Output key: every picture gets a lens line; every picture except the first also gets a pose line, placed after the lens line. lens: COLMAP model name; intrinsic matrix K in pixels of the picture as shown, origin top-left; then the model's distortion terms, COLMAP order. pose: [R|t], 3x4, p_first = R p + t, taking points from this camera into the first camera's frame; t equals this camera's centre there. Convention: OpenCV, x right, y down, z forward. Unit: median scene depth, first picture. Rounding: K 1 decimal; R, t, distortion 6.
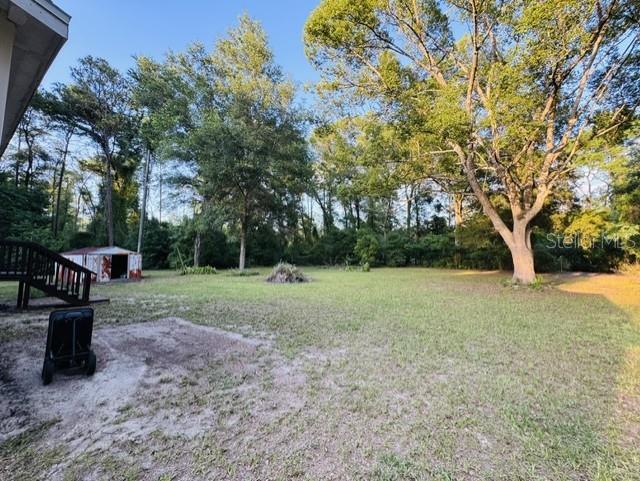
lens RADIAL K [[256.3, 0, 319.5], [0, 256.3, 240.1], [0, 0, 1]] dist [0.001811, -0.002054]
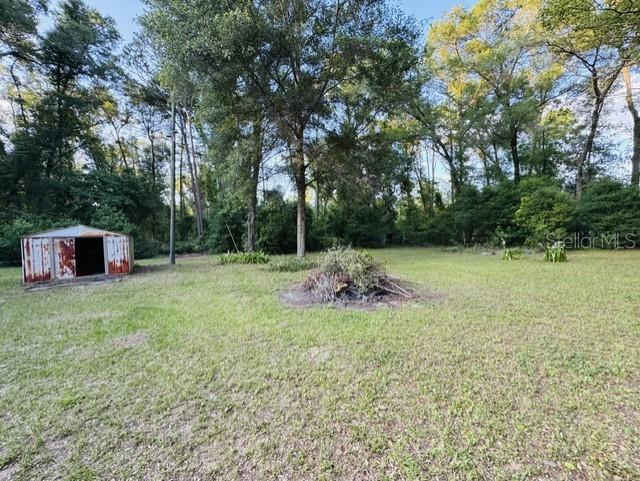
lens RADIAL K [[256.3, 0, 324.5], [0, 256.3, 243.0], [0, 0, 1]] dist [0.001811, -0.002054]
pose [[0.901975, -0.014181, -0.431556, 0.007990], [0.055638, 0.994946, 0.083592, 0.025516], [0.428190, -0.099409, 0.898205, 0.350674]]
